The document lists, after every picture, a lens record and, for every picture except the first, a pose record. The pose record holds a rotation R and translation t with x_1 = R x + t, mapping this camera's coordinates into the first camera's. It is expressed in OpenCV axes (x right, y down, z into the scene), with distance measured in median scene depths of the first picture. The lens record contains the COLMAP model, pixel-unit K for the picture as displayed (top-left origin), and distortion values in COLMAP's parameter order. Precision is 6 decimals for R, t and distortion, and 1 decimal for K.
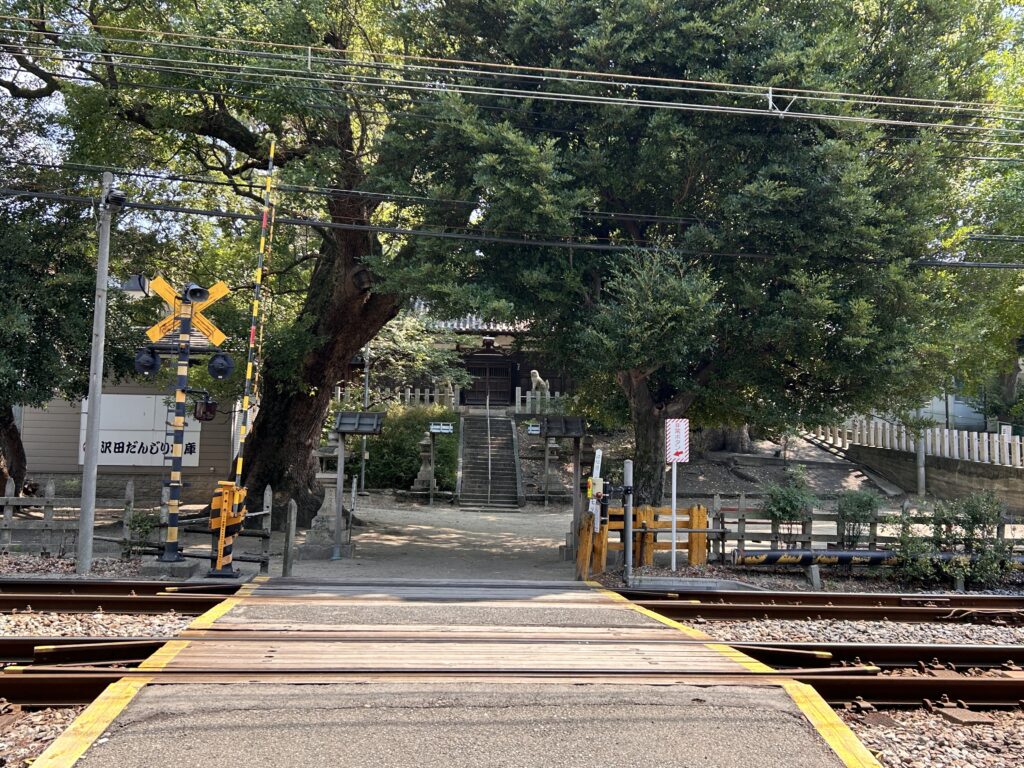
lens RADIAL K [[921.6, 0, 512.6], [0, 921.6, 382.1], [0, 0, 1]] dist [0.000756, 0.000089]
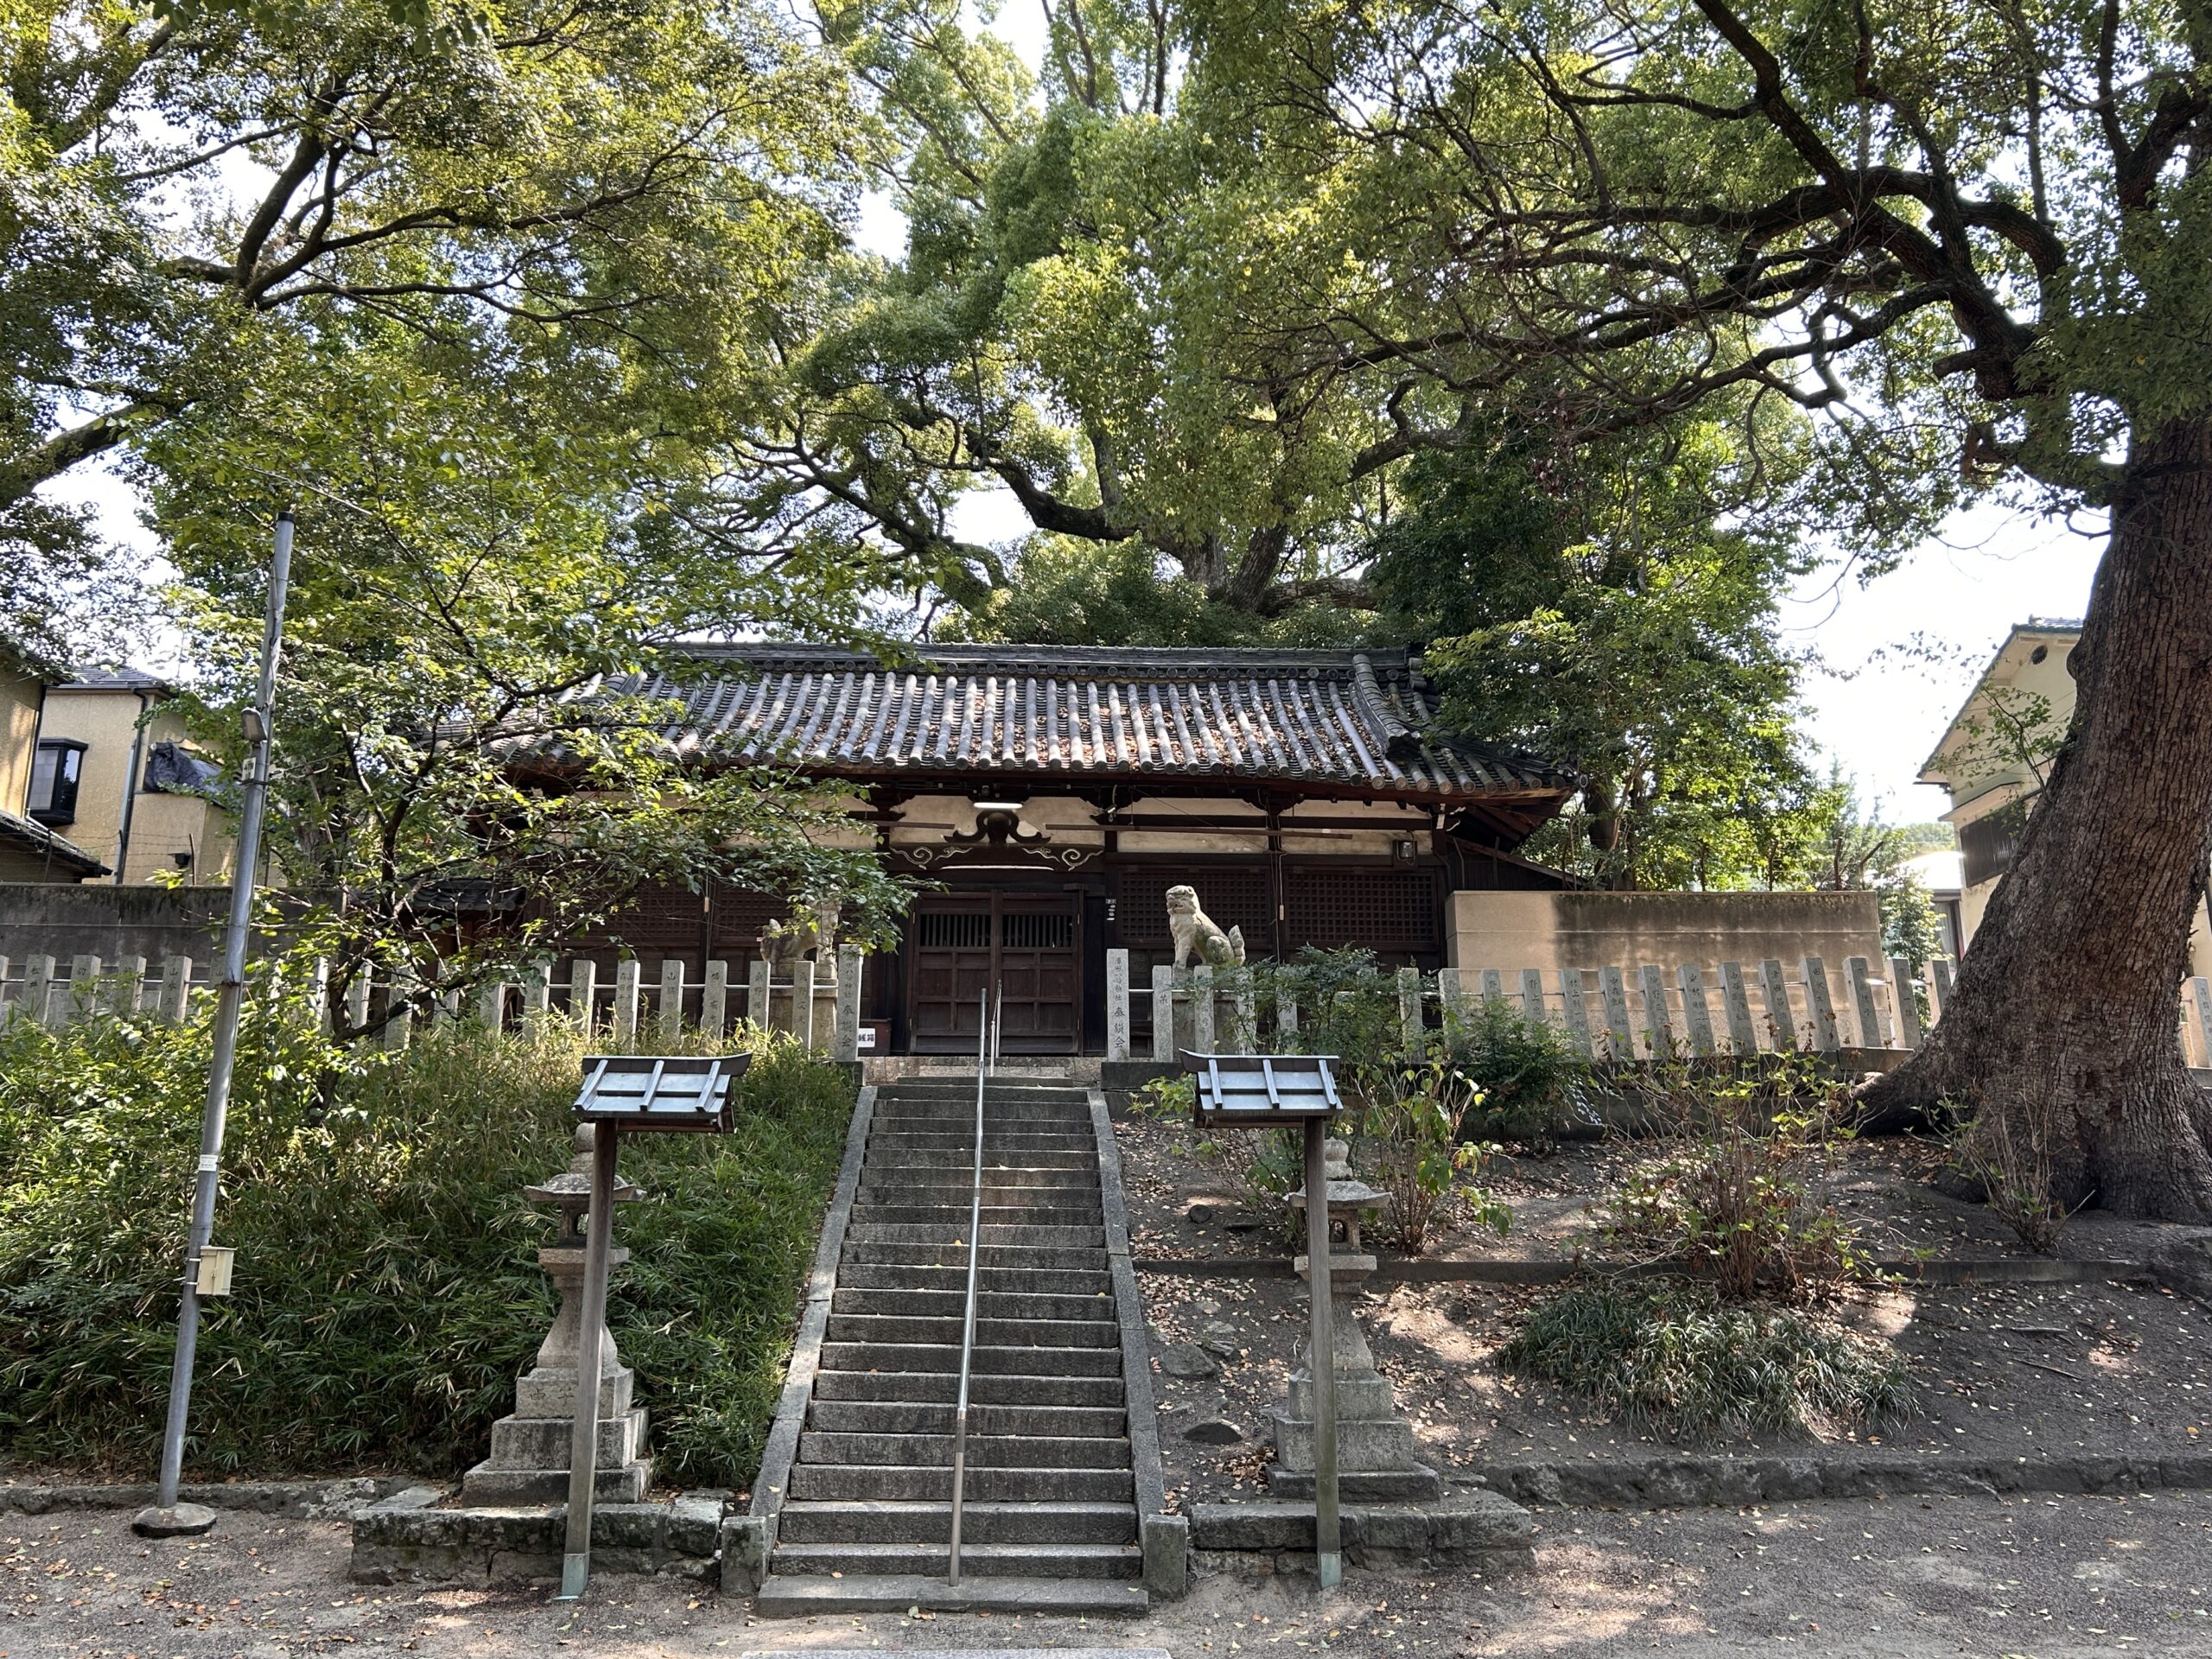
lens RADIAL K [[1796.0, 0, 1103.0], [0, 1796.0, 826.5], [0, 0, 1]] dist [-0.000984, -0.001990]
pose [[0.999790, -0.016039, 0.012727, -0.002802], [0.017786, 0.988257, -0.151760, 0.049161], [-0.010143, 0.151955, 0.988335, 0.629323]]
